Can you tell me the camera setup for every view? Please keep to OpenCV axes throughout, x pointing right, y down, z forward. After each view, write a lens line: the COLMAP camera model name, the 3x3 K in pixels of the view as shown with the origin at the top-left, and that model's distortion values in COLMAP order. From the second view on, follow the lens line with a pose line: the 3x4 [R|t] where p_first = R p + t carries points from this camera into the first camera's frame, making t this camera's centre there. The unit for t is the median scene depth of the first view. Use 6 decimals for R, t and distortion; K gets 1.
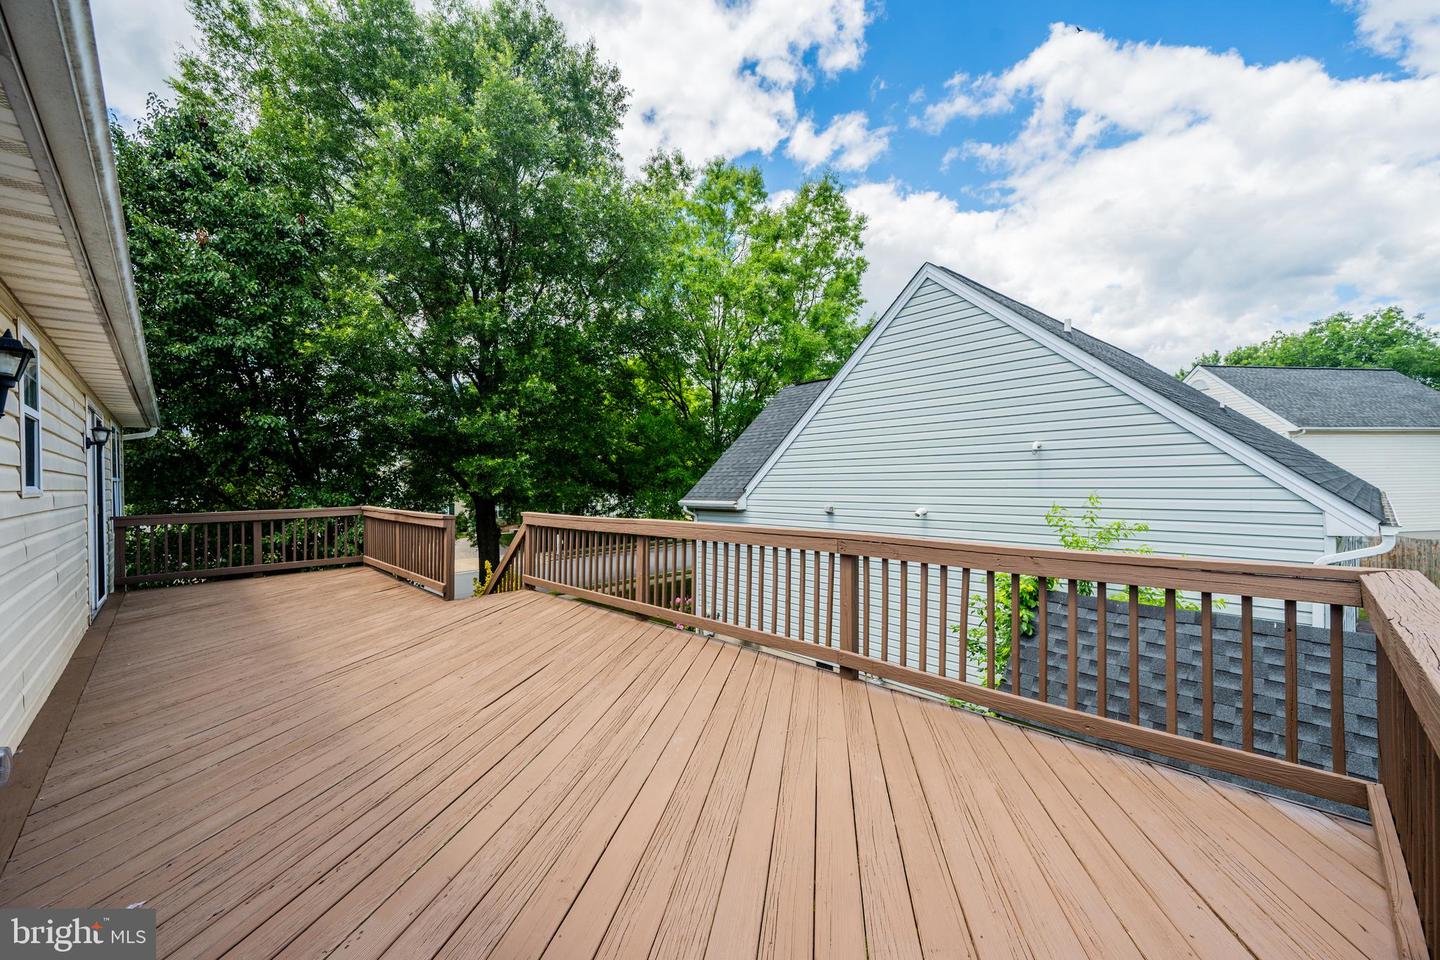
lens RADIAL K [[566.7, 0, 718.6], [0, 566.7, 479.5], [0, 0, 1]] dist [0.001676, -0.000031]
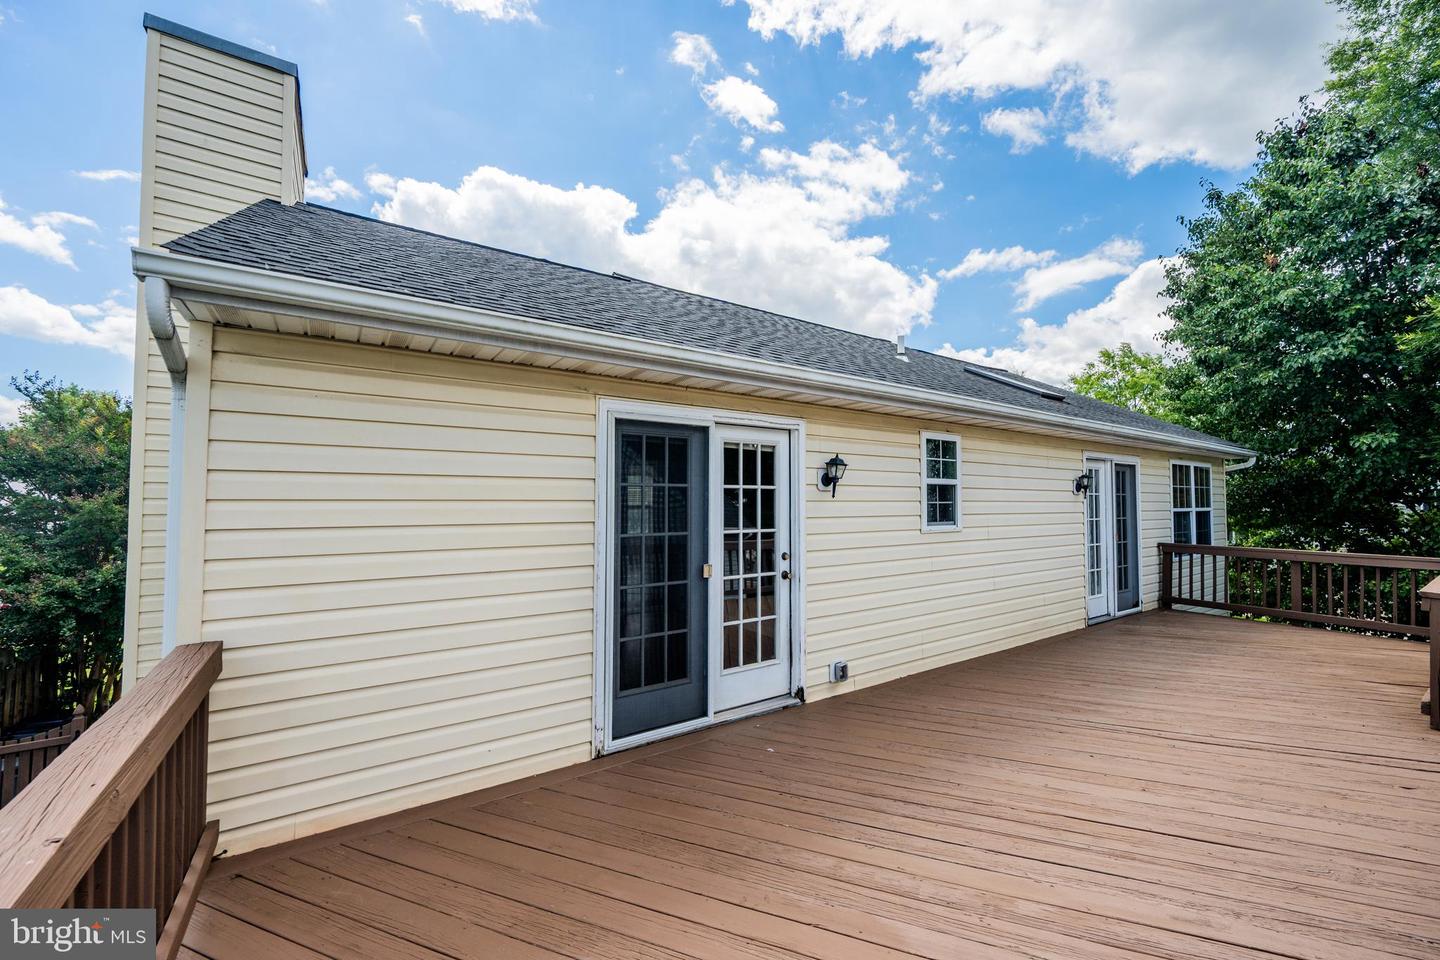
lens RADIAL K [[566.7, 0, 718.6], [0, 566.7, 479.5], [0, 0, 1]] dist [0.001676, -0.000031]
pose [[-0.175483, -0.015594, -0.984359, 0.479013], [-0.001613, 0.999878, -0.015553, -0.084737], [0.984481, -0.001141, -0.175487, 0.562454]]
